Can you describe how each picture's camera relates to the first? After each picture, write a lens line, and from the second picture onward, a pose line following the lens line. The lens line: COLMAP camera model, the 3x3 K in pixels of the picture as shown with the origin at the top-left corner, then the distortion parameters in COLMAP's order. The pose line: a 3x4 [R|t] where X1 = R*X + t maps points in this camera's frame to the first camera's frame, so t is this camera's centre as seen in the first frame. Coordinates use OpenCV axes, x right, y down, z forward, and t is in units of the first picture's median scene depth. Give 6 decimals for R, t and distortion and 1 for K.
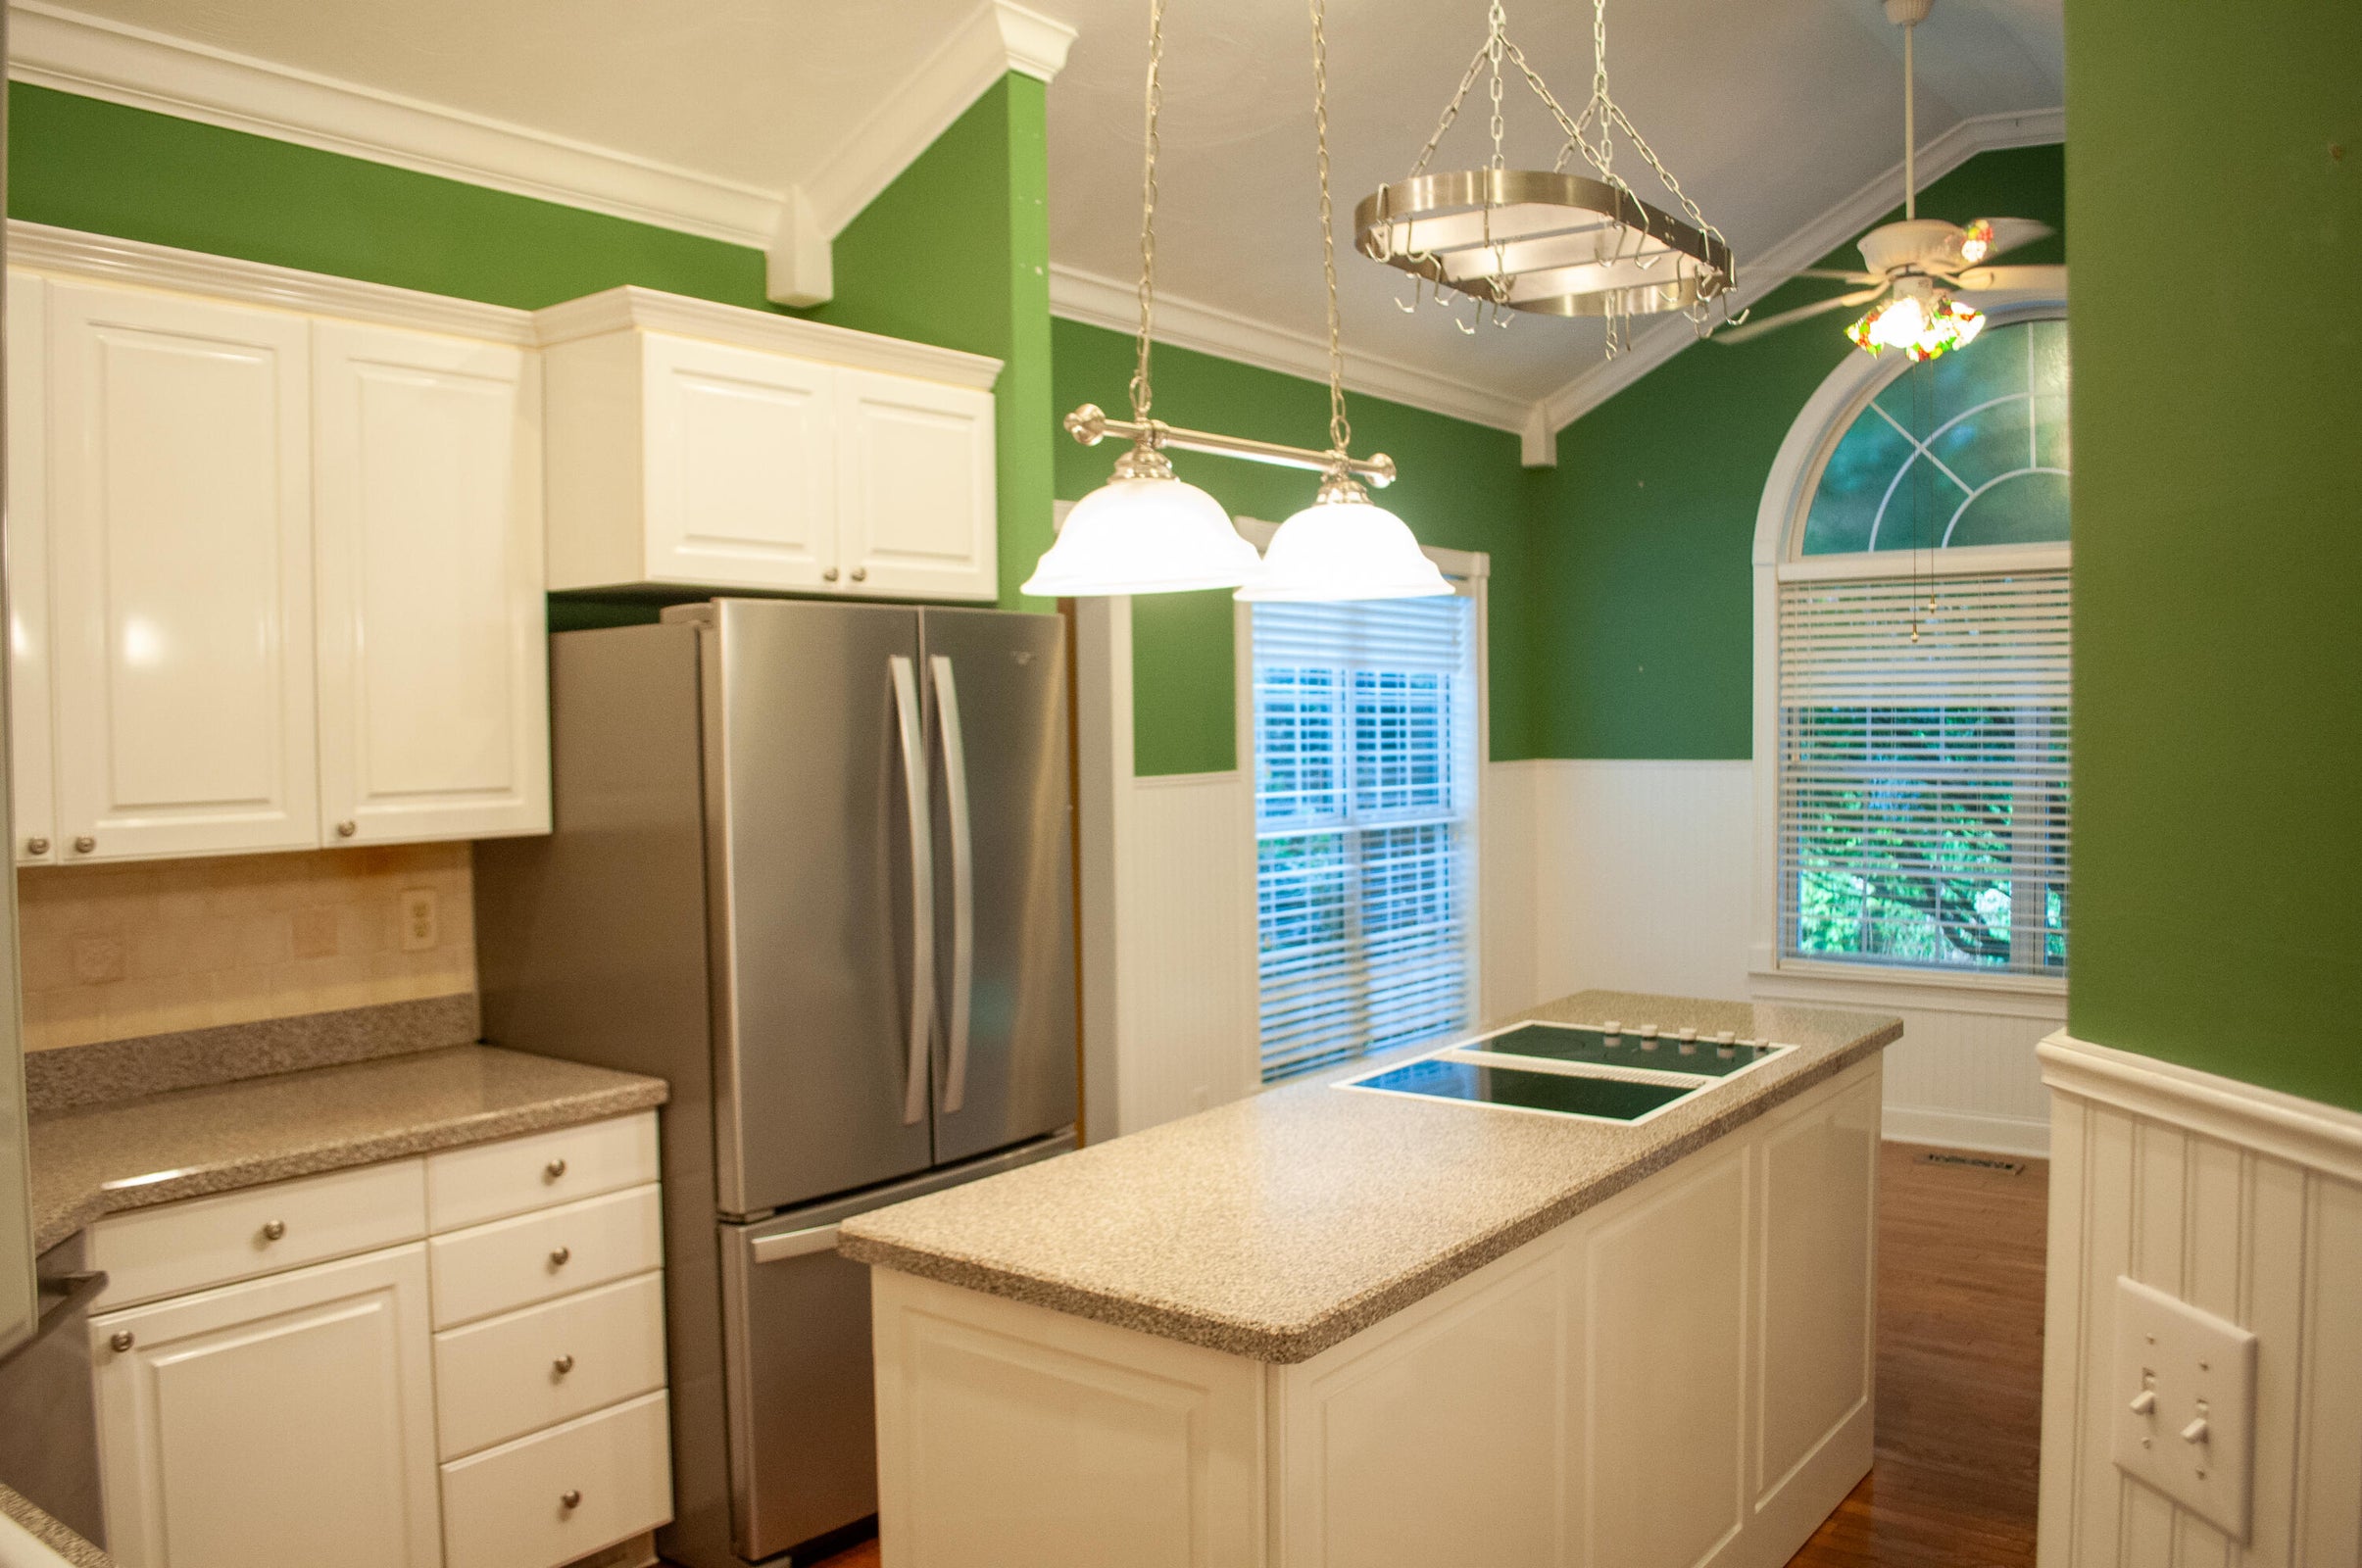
lens RADIAL K [[1940.3, 0, 1134.2], [0, 1940.3, 777.5], [0, 0, 1]] dist [-0.075170, -0.002936]
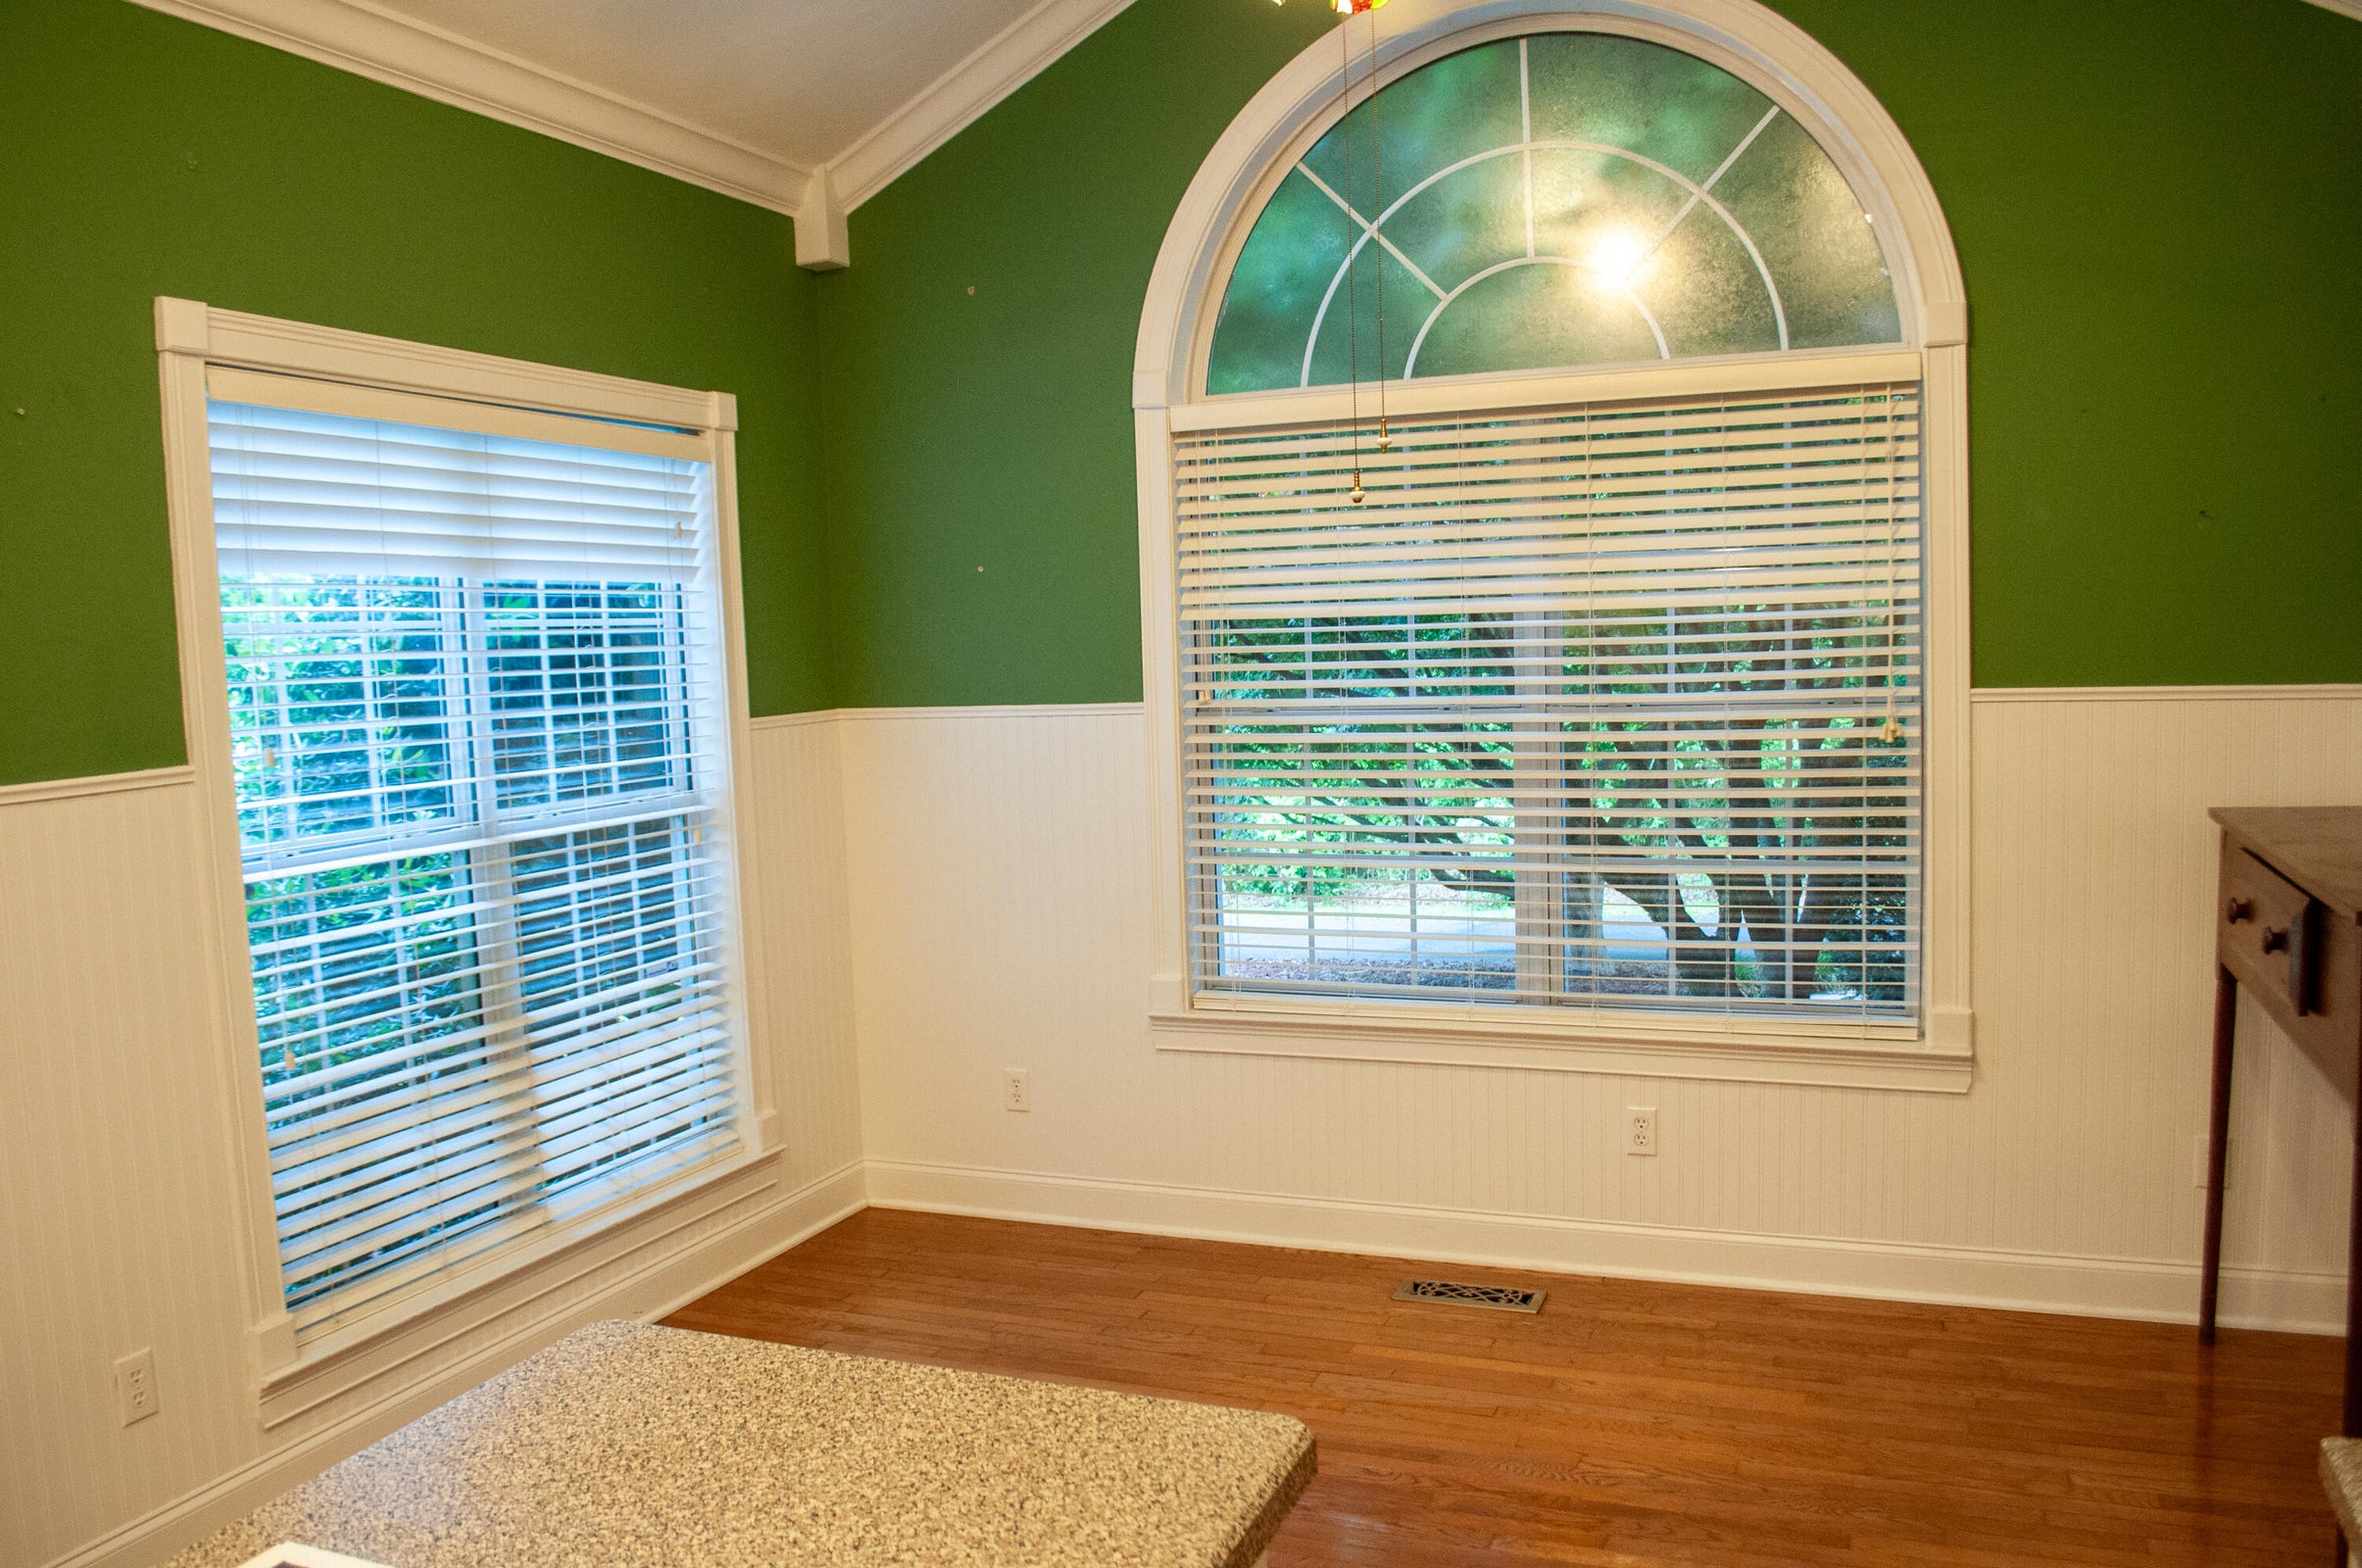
lens RADIAL K [[1844.1, 0, 1191.3], [0, 1844.1, 784.1], [0, 0, 1]] dist [-0.069170, 0.000196]
pose [[0.960755, -0.045841, 0.273586, 0.168683], [0.033148, 0.998157, 0.050839, -0.013070], [-0.275412, -0.039775, 0.960503, 0.398014]]
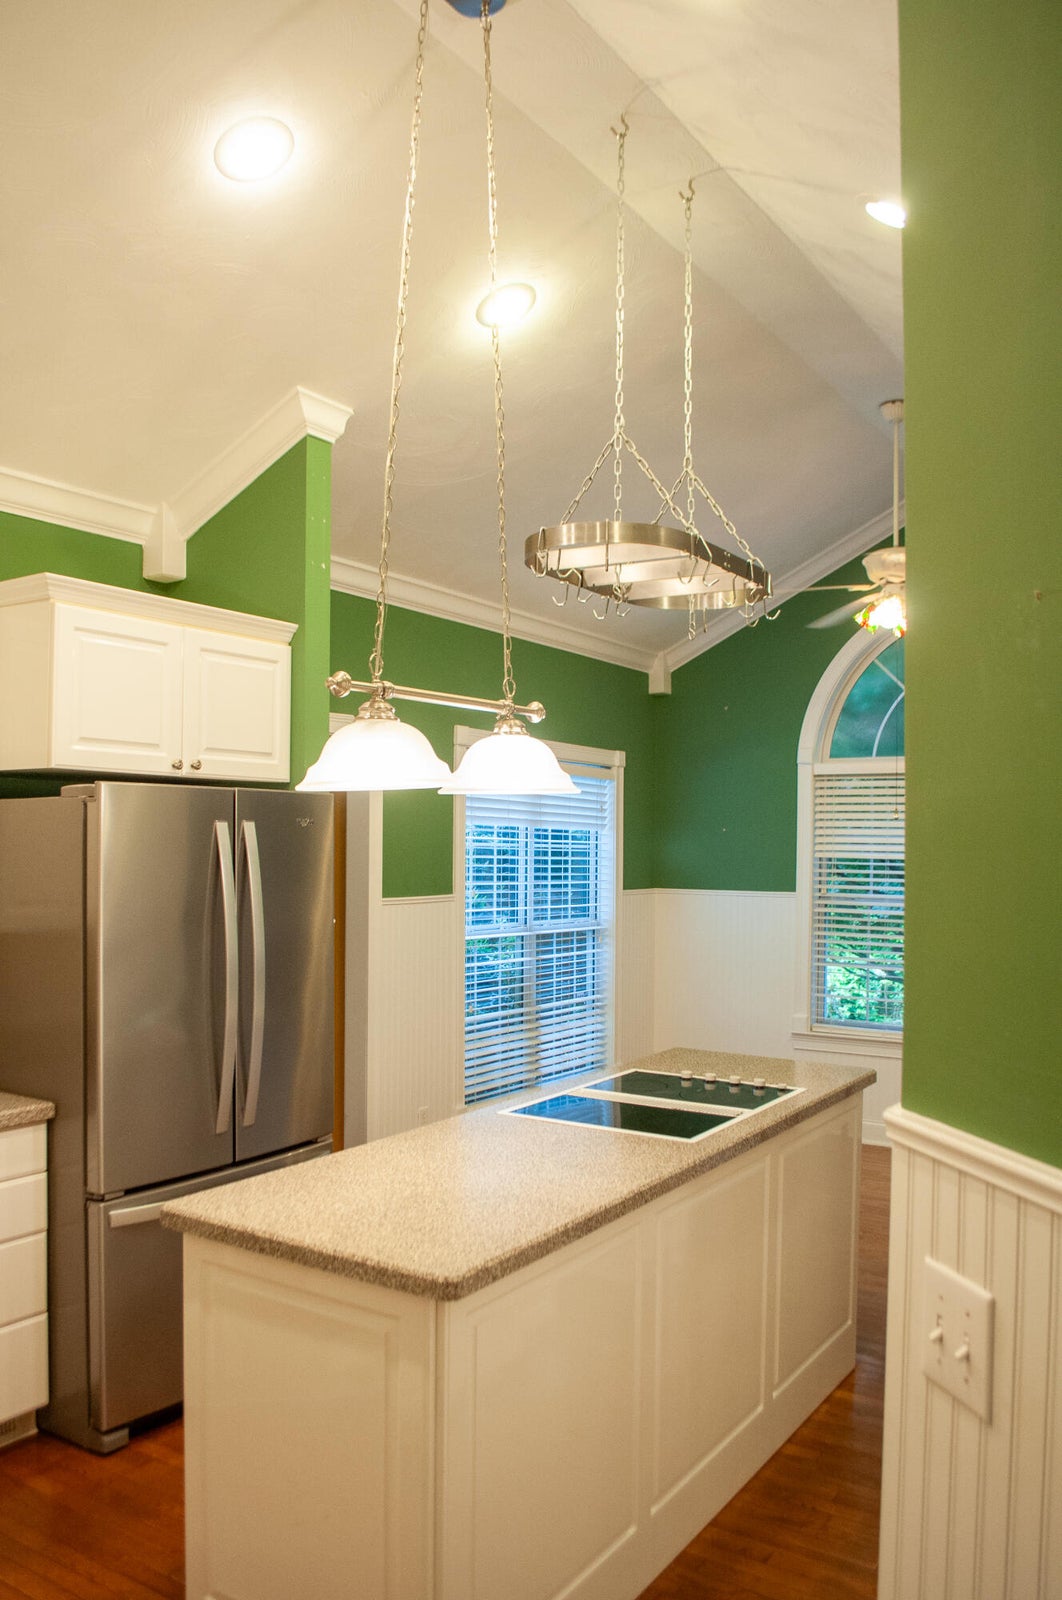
lens RADIAL K [[1325.2, 0, 491.8], [0, 1325.2, 818.4], [0, 0, 1]] dist [-0.072753, 0.002164]
pose [[0.997342, 0.023967, 0.068805, 0.010235], [-0.020453, 0.998472, -0.051333, -0.009038], [-0.069930, 0.049789, 0.996309, -0.021646]]
